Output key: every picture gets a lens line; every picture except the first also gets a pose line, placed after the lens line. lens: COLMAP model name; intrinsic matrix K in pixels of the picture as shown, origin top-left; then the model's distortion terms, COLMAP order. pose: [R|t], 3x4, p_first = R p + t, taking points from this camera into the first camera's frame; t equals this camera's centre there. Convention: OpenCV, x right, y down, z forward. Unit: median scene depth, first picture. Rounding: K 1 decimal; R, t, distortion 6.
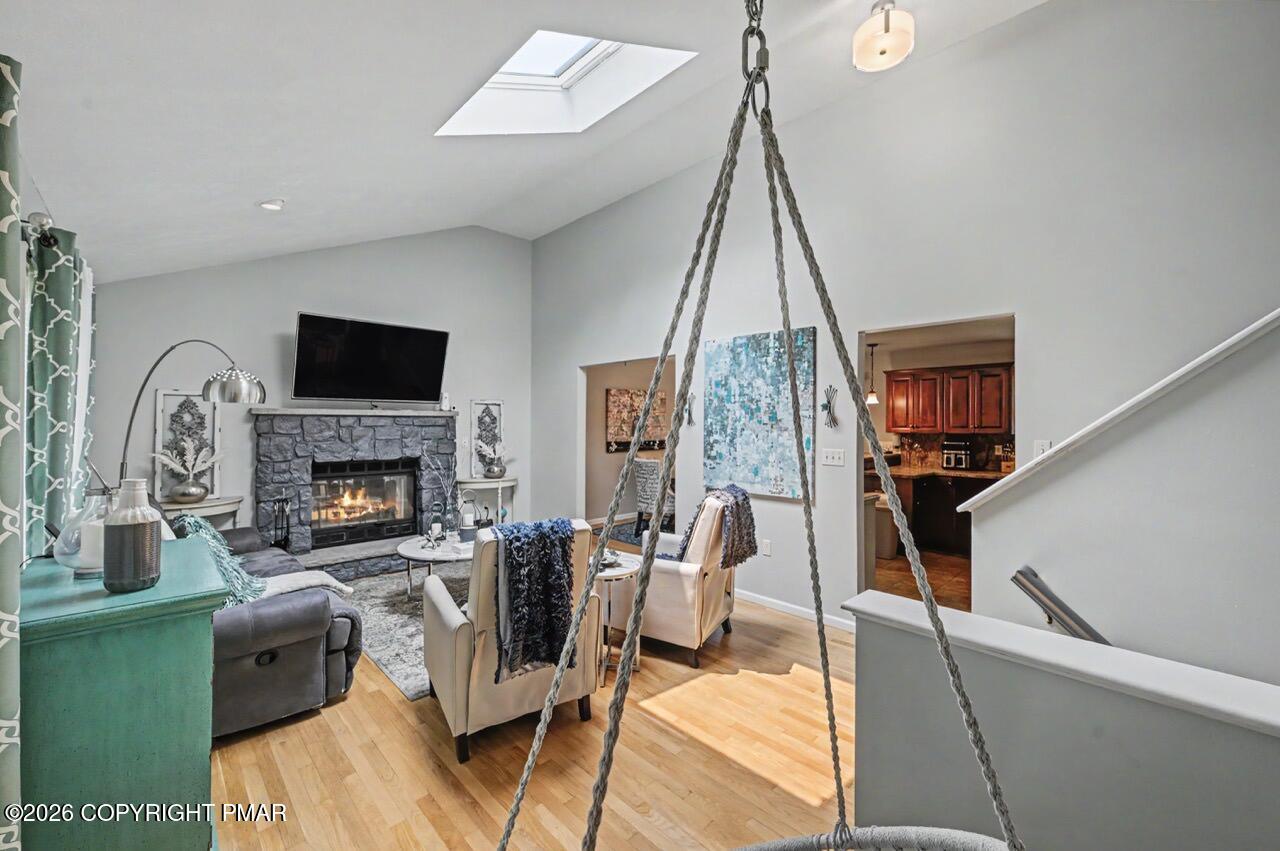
lens RADIAL K [[510.3, 0, 640.7], [0, 510.3, 421.3], [0, 0, 1]] dist [0.000913, 0.000111]
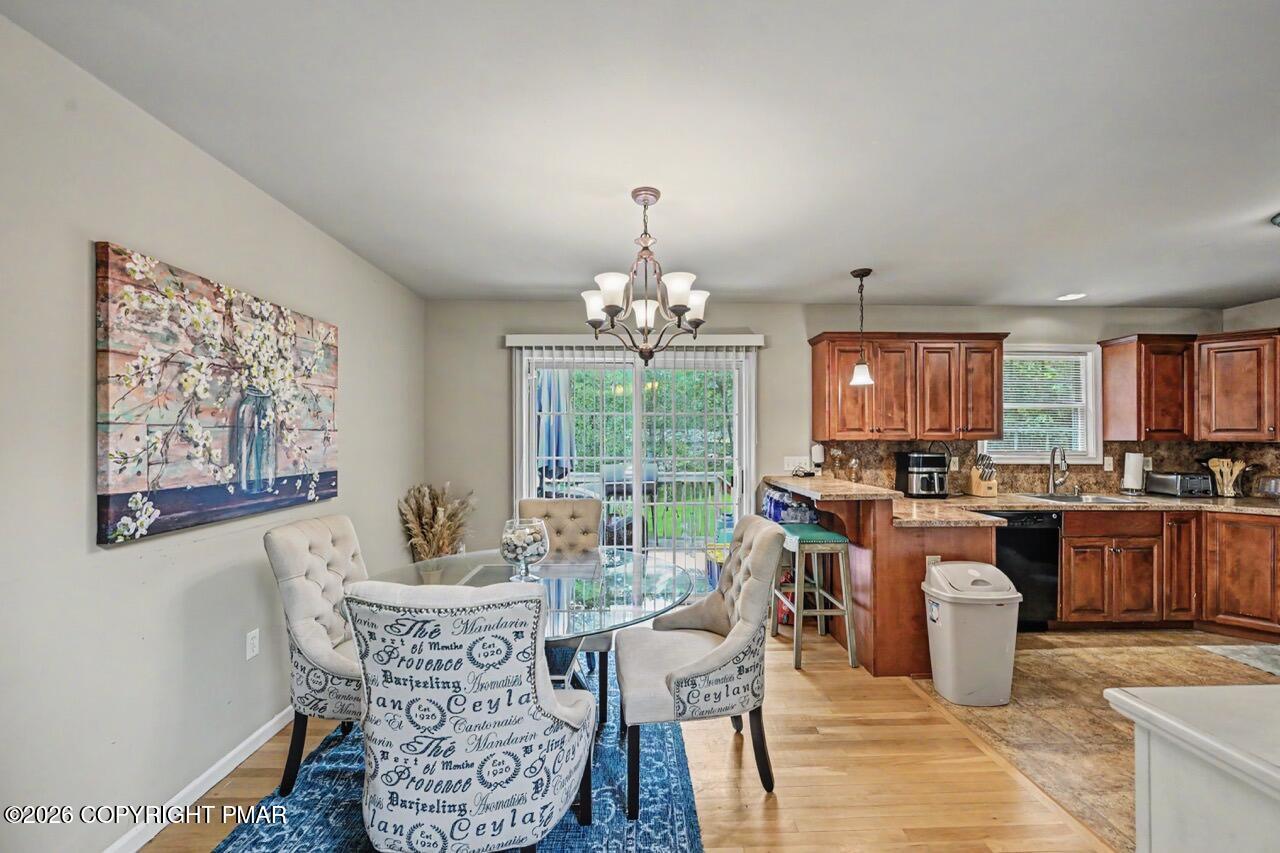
lens RADIAL K [[508.9, 0, 644.2], [0, 508.9, 435.9], [0, 0, 1]] dist [-0.000883, 0.000067]
pose [[0.672228, -0.000352, 0.740344, -0.103284], [-0.001121, 0.999998, 0.001493, 0.021703], [-0.740343, -0.001834, 0.672227, 1.017316]]
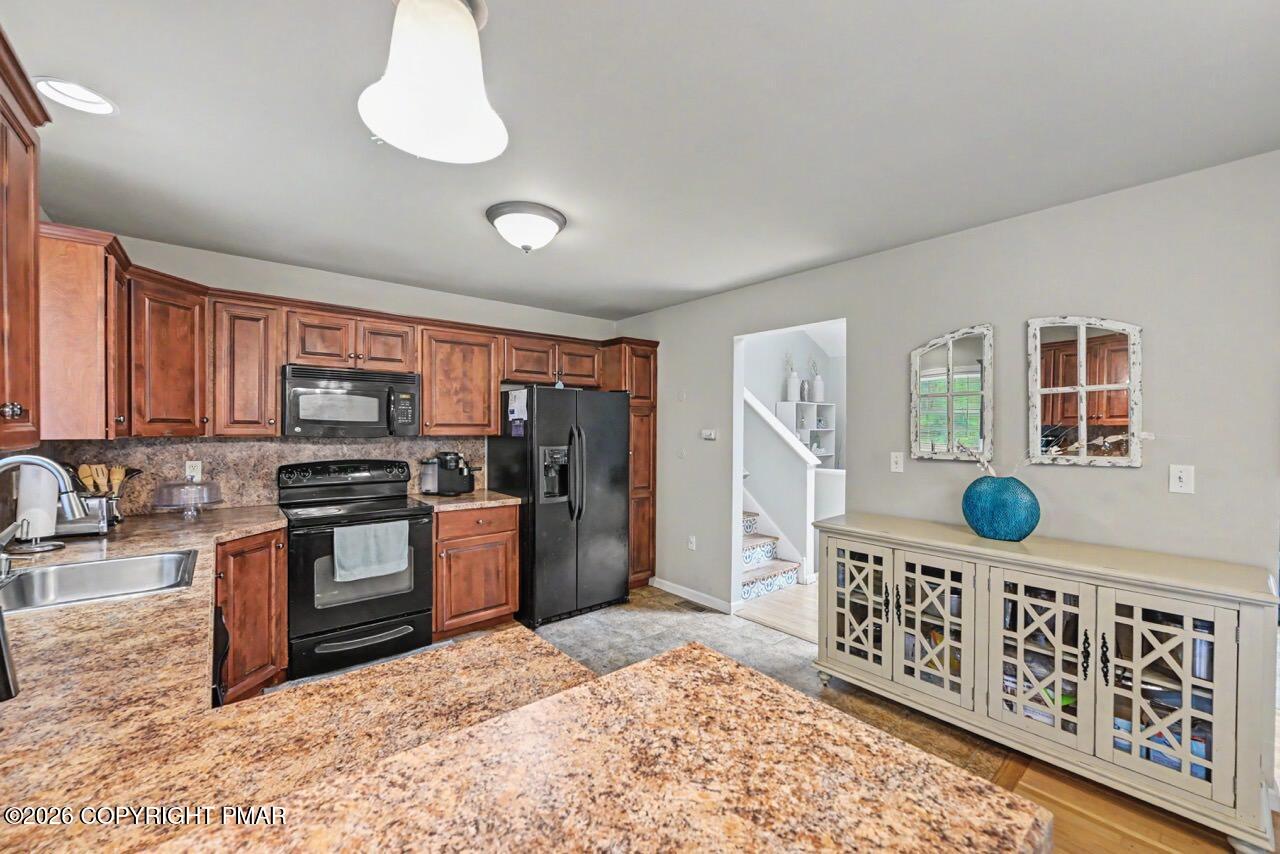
lens RADIAL K [[510.1, 0, 644.9], [0, 510.1, 432.3], [0, 0, 1]] dist [-0.000231, -0.000046]
pose [[-0.997831, -0.011869, 0.064753, 0.517530], [-0.011418, 0.999908, 0.007327, 0.015716], [-0.064834, 0.006571, -0.997874, 1.352899]]
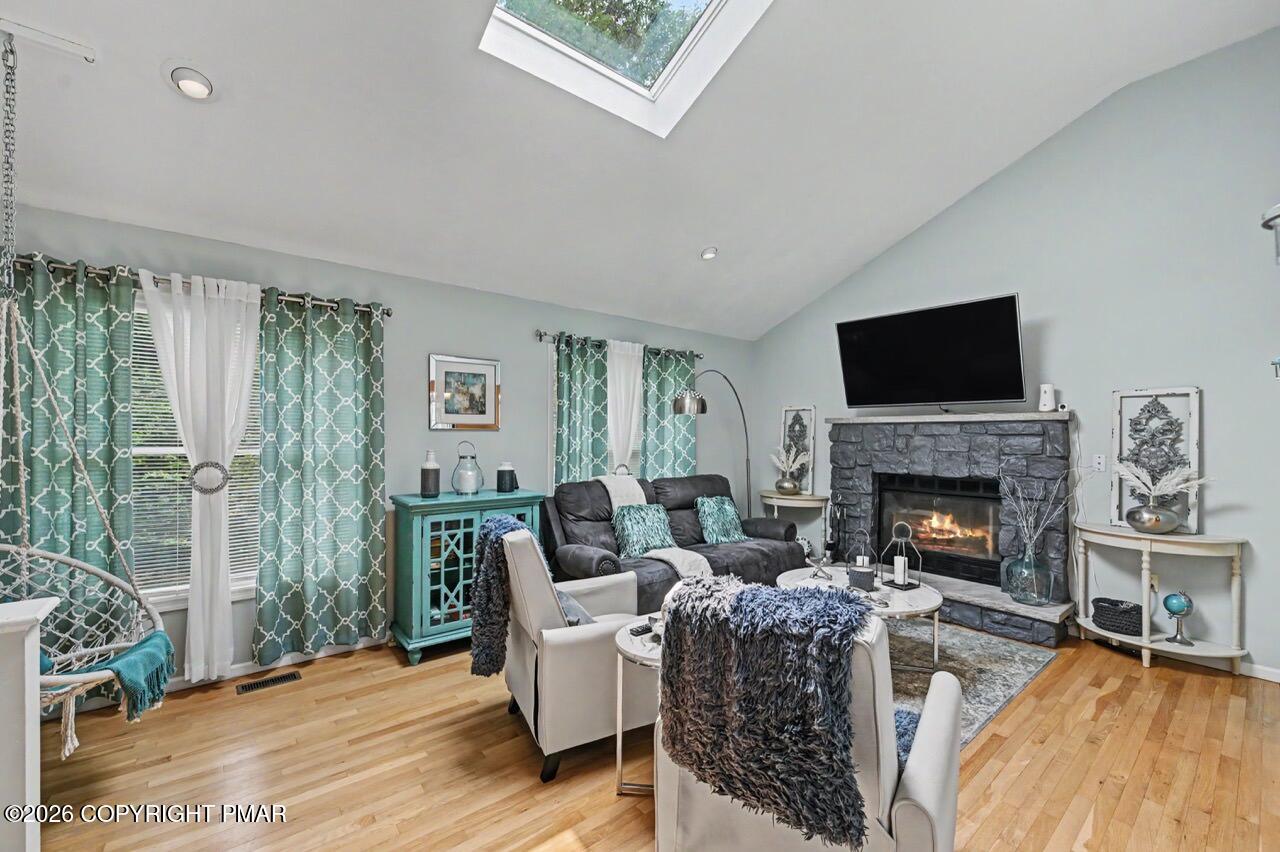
lens RADIAL K [[518.5, 0, 641.3], [0, 518.5, 436.9], [0, 0, 1]] dist [-0.001271, 0.000135]
pose [[-0.082831, -0.002603, -0.996560, 0.353585], [-0.003526, 0.999991, -0.002319, 0.016357], [0.996557, 0.003322, -0.082839, 0.606044]]
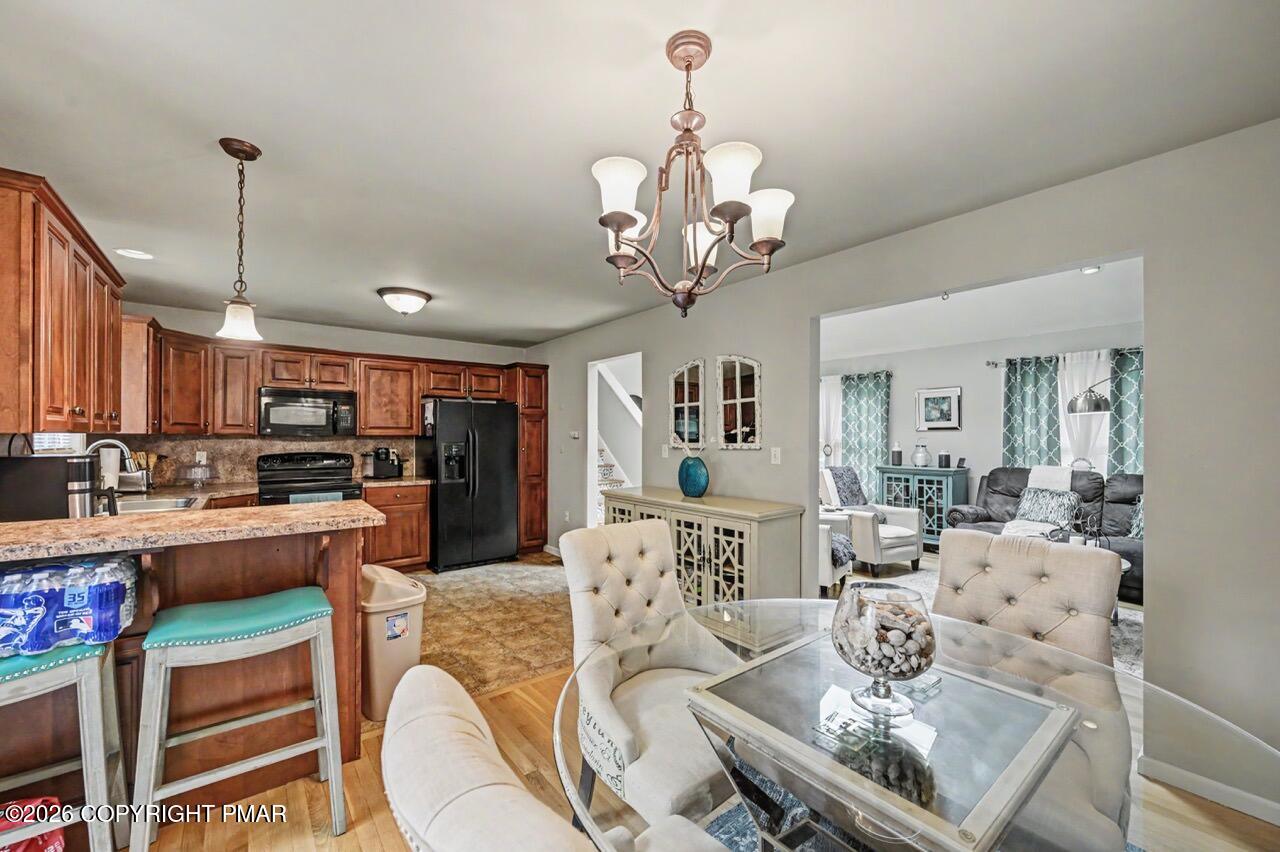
lens RADIAL K [[508.2, 0, 642.4], [0, 508.2, 434.6], [0, 0, 1]] dist [-0.002457, -0.000108]
pose [[-0.995149, -0.007953, 0.098058, 0.224672], [-0.008574, 0.999946, -0.005908, 0.028555], [-0.098005, -0.006720, -0.995163, 1.602730]]
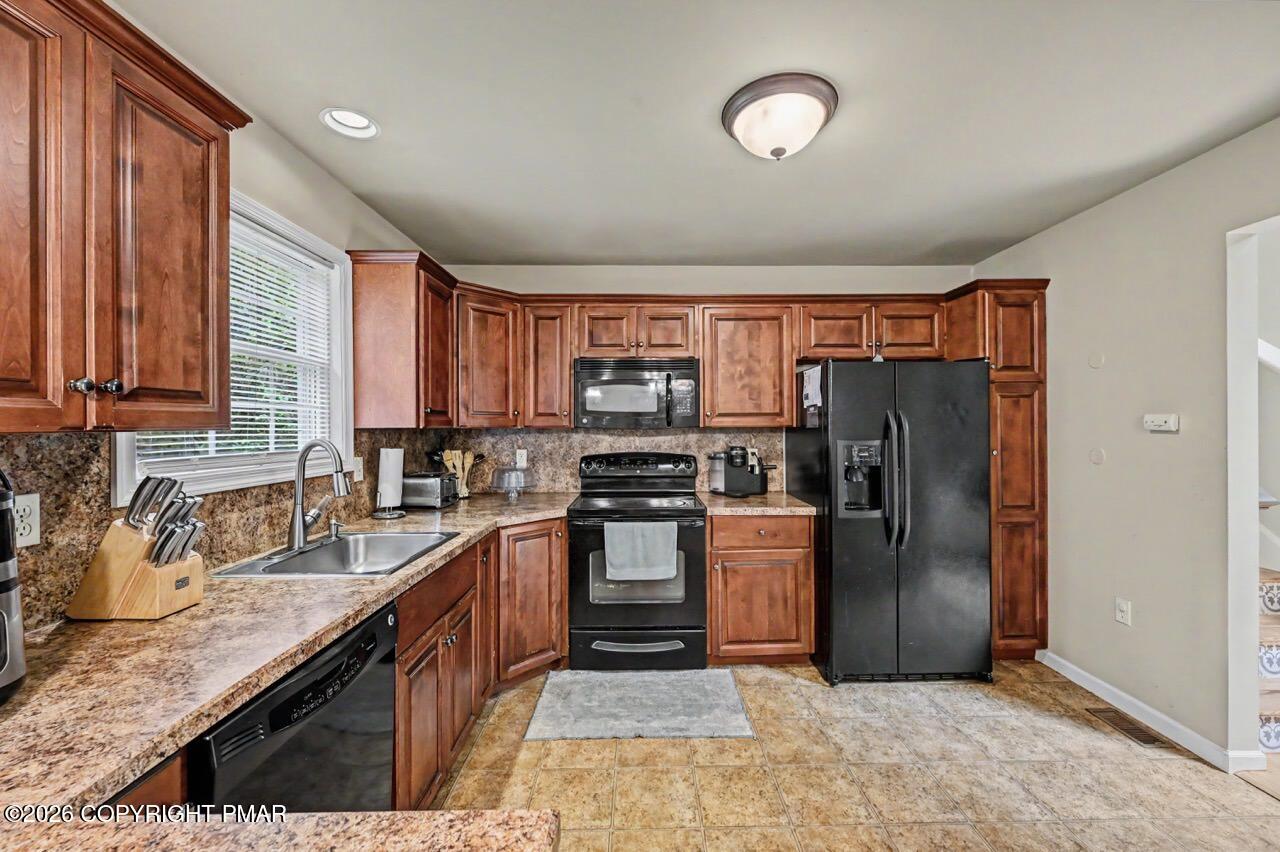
lens RADIAL K [[502.5, 0, 648.2], [0, 502.5, 424.0], [0, 0, 1]] dist [-0.000090, 0.000106]
pose [[-0.730876, -0.000753, 0.682510, 0.497467], [-0.001490, 0.999999, -0.000491, 0.025407], [-0.682509, -0.001376, -0.730876, 1.172429]]
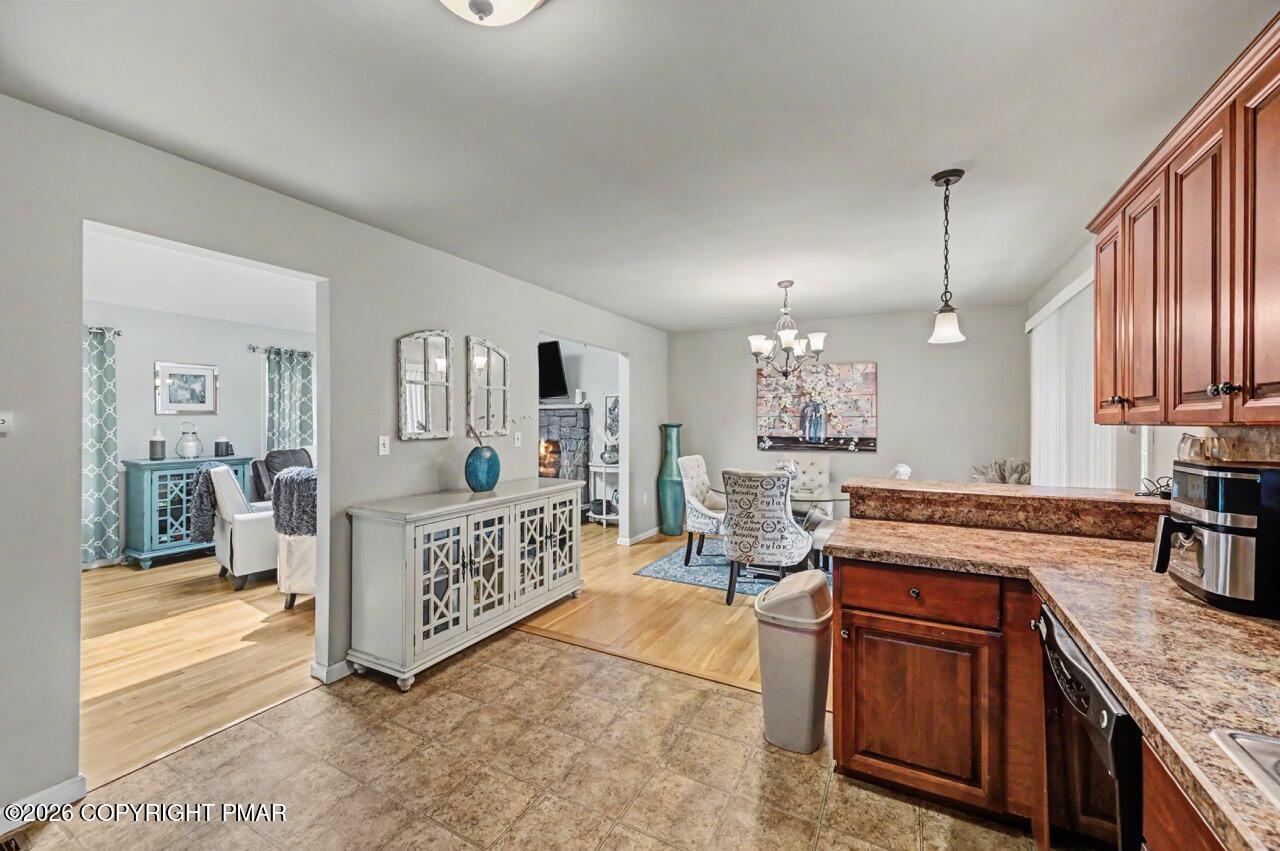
lens RADIAL K [[504.6, 0, 638.7], [0, 504.6, 420.2], [0, 0, 1]] dist [-0.003834, -0.000035]
pose [[0.308110, -0.004242, -0.951341, 0.903411], [0.005055, 0.999983, -0.002822, 0.024763], [0.951337, -0.003939, 0.308126, 0.857107]]
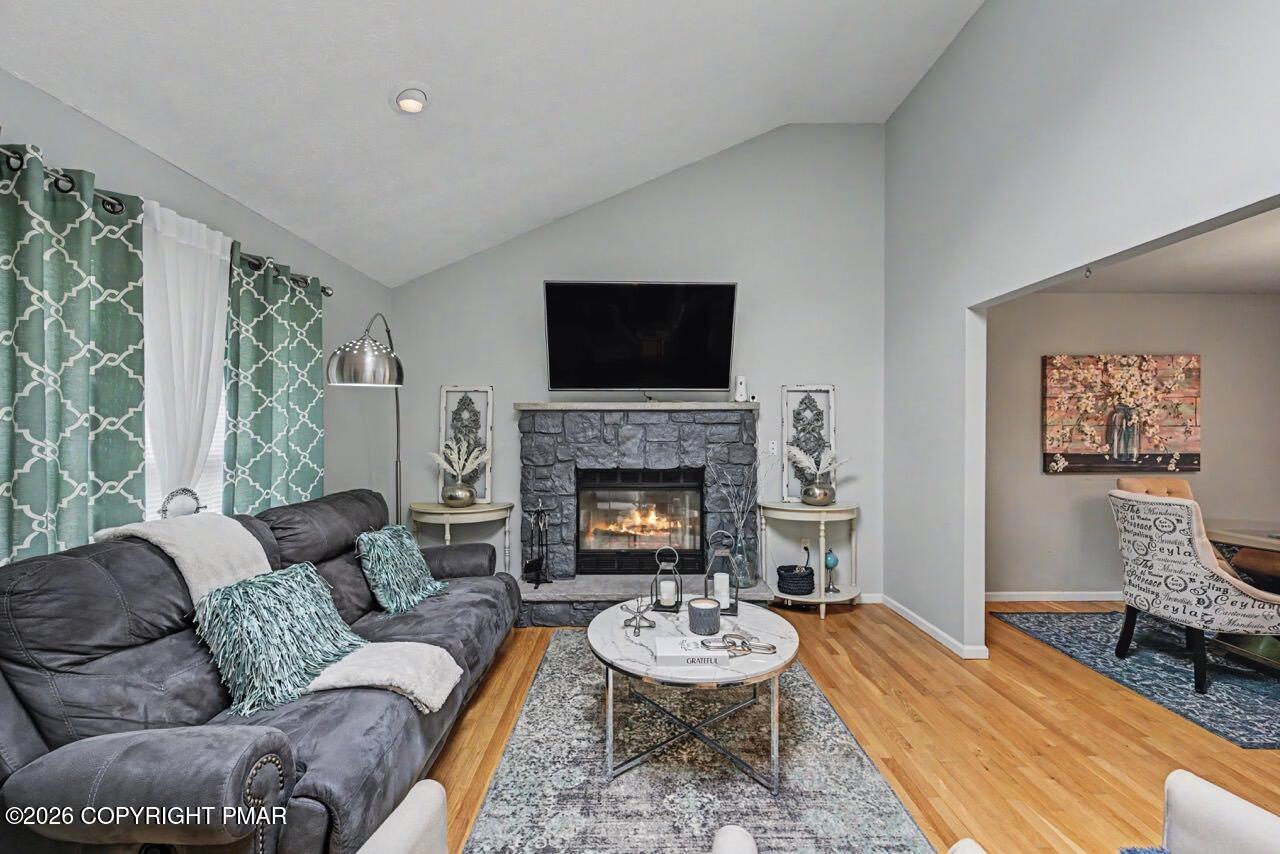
lens RADIAL K [[507.9, 0, 639.1], [0, 507.9, 430.5], [0, 0, 1]] dist [0.000147, -0.000036]
pose [[0.725856, -0.001589, -0.687845, -0.010477], [0.005576, 0.999978, 0.003573, 0.016316], [0.687824, -0.006429, 0.725849, 0.453730]]
